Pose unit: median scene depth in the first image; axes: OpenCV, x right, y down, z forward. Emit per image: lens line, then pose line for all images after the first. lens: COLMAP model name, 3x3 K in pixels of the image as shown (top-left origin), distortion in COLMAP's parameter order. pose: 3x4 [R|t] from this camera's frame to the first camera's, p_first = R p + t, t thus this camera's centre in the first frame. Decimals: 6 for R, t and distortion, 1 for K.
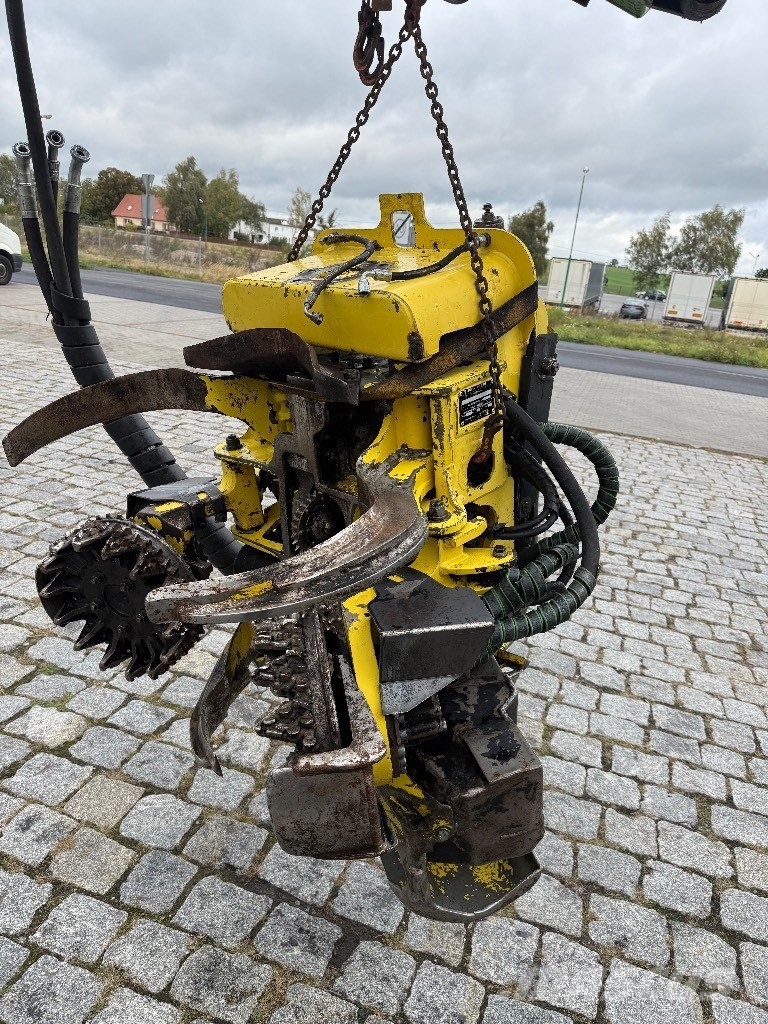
lens RADIAL K [[730.7, 0, 382.3], [0, 730.7, 511.5], [0, 0, 1]] dist [0.018776, -0.011271]
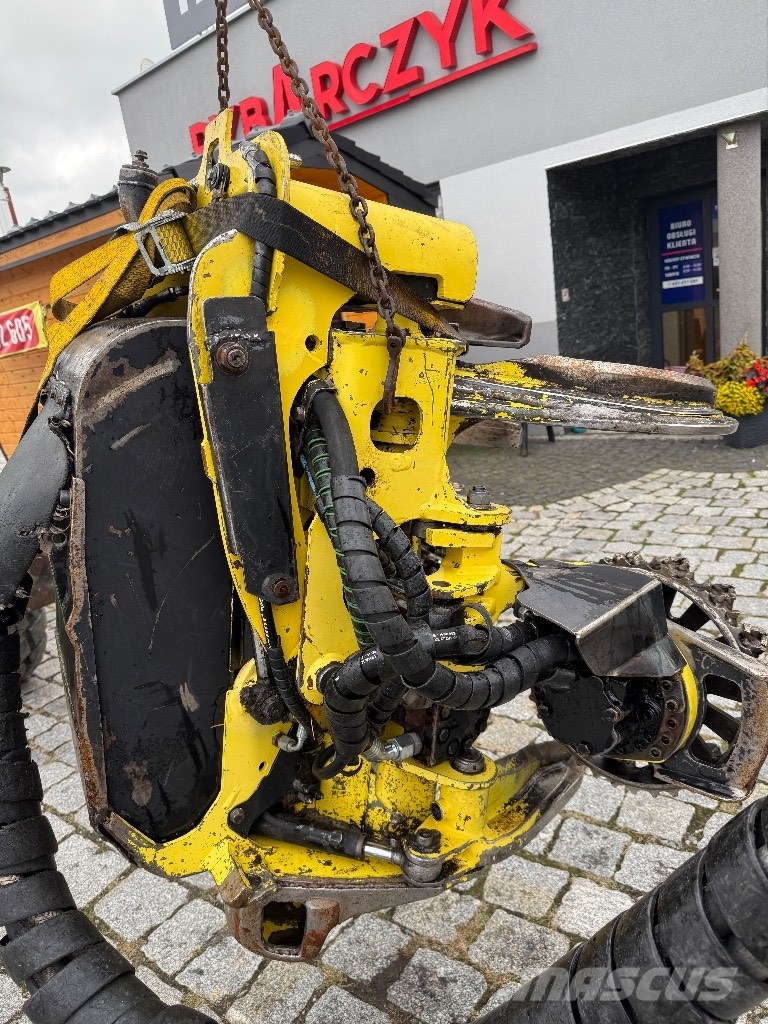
lens RADIAL K [[729.8, 0, 376.8], [0, 729.8, 521.5], [0, 0, 1]] dist [0.016920, -0.012632]
pose [[-0.948016, -0.064069, 0.311705, -0.277335], [0.142385, 0.790597, 0.595553, -0.393150], [-0.284589, 0.608976, -0.740376, 1.295275]]
